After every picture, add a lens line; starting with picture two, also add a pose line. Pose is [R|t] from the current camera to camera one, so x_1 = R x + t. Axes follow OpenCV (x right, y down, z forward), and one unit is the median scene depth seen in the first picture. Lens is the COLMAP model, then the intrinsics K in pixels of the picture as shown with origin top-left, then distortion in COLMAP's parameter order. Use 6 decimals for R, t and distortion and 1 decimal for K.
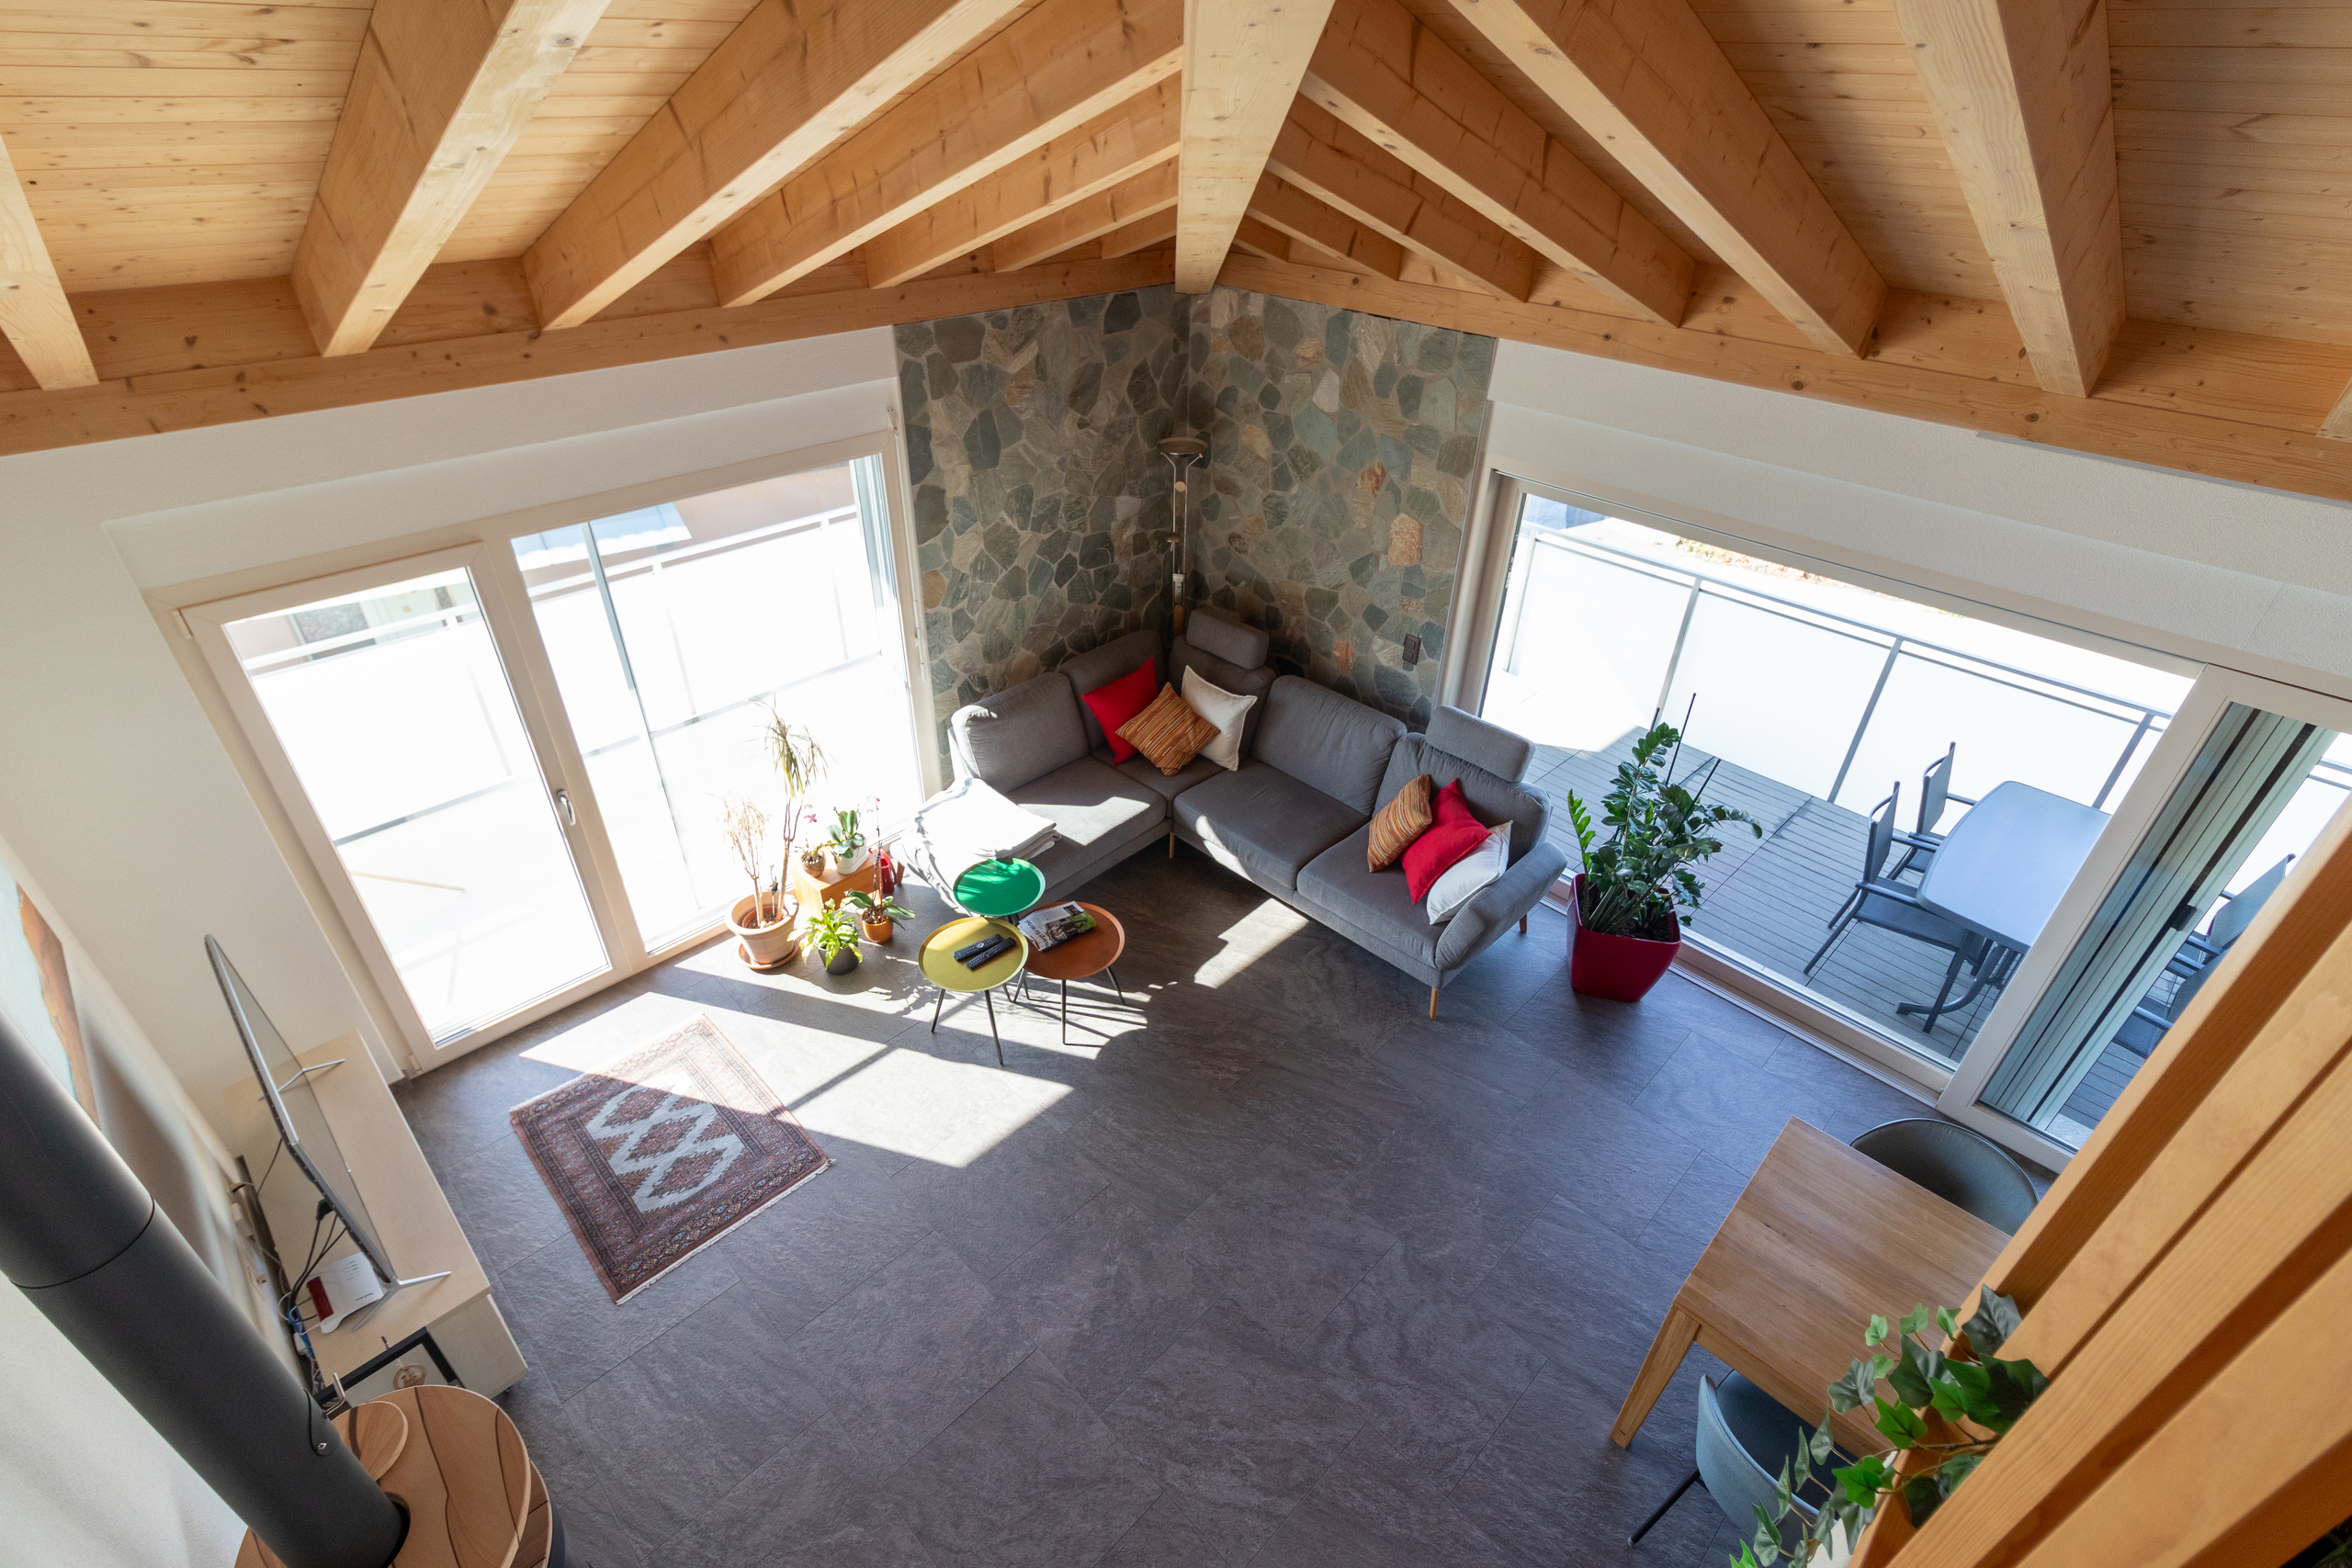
lens RADIAL K [[1083.6, 0, 1168.7], [0, 1083.6, 774.6], [0, 0, 1]] dist [0.002630, -0.000373]
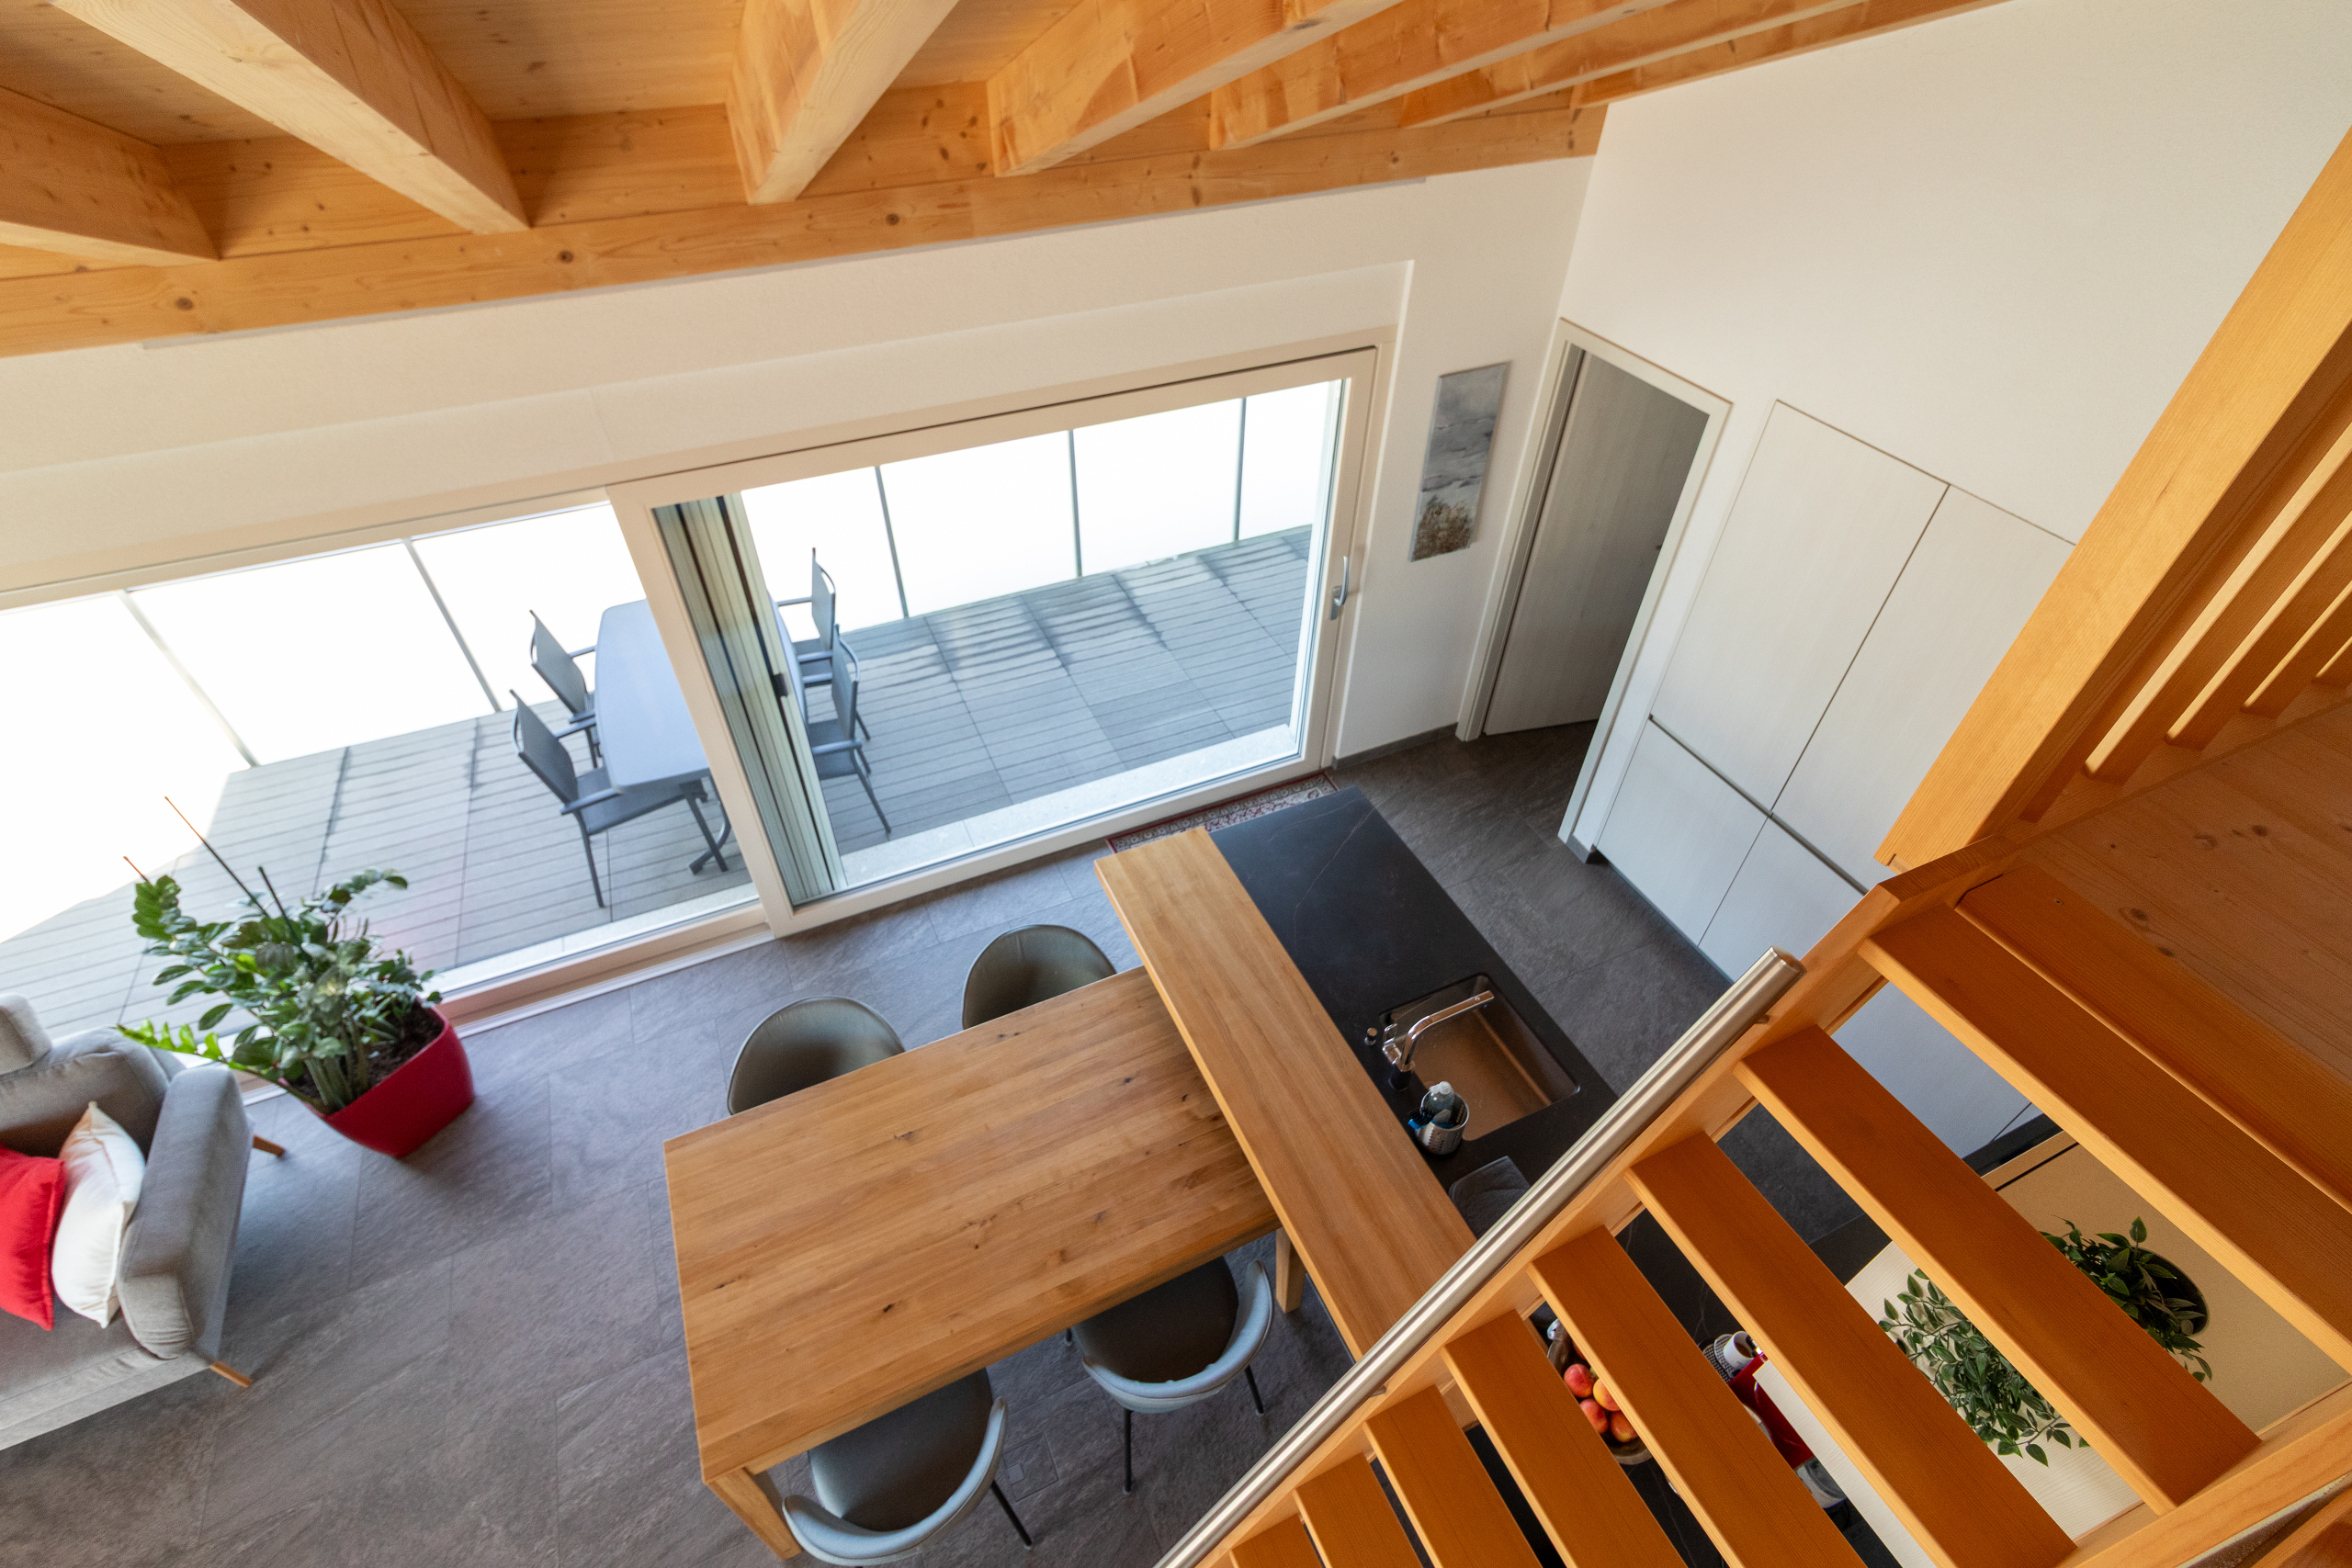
lens RADIAL K [[1064.7, 0, 1166.8], [0, 1064.7, 776.0], [0, 0, 1]] dist [-0.000244, 0.000053]
pose [[0.345114, -0.646004, 0.680863, 0.215217], [0.515644, 0.736647, 0.437564, -0.044380], [-0.784224, 0.200073, 0.587335, 0.082775]]
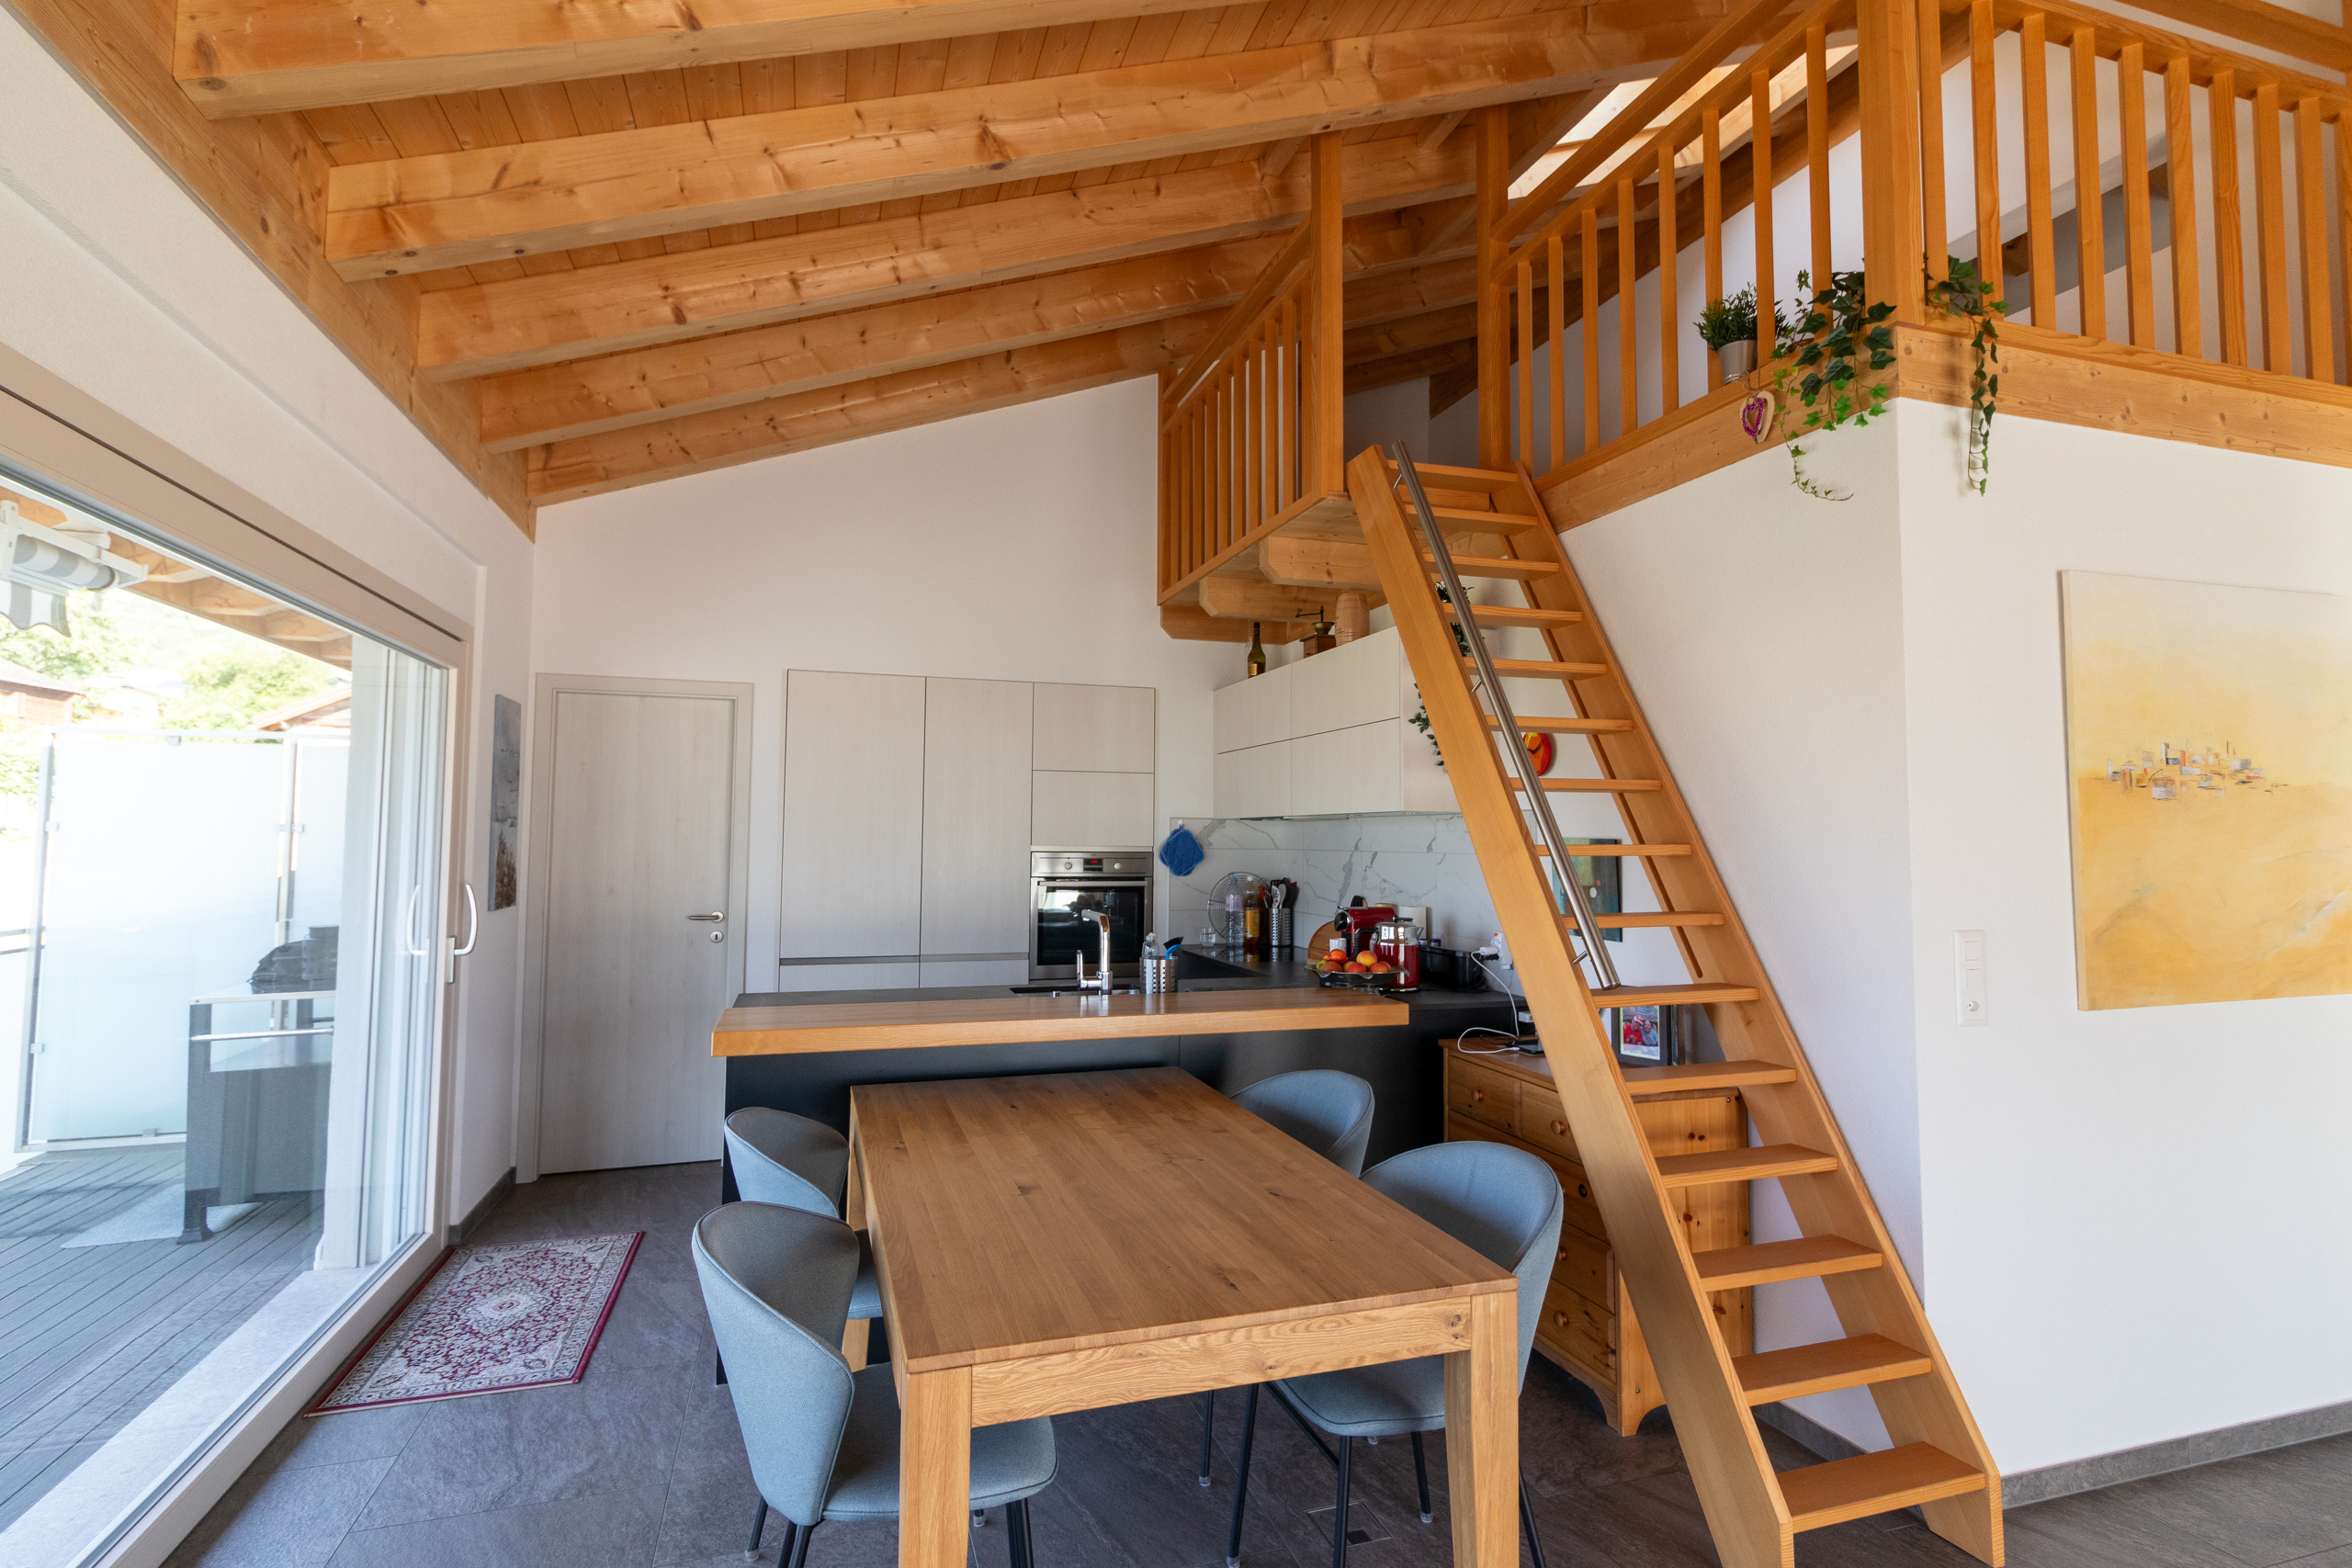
lens RADIAL K [[1129.6, 0, 1174.5], [0, 1129.6, 772.2], [0, 0, 1]] dist [-0.000227, 0.000638]
pose [[-0.891161, 0.002577, 0.453681, 0.204475], [0.230884, 0.863385, 0.448619, -0.019058], [-0.390545, 0.504540, -0.770009, 0.779849]]
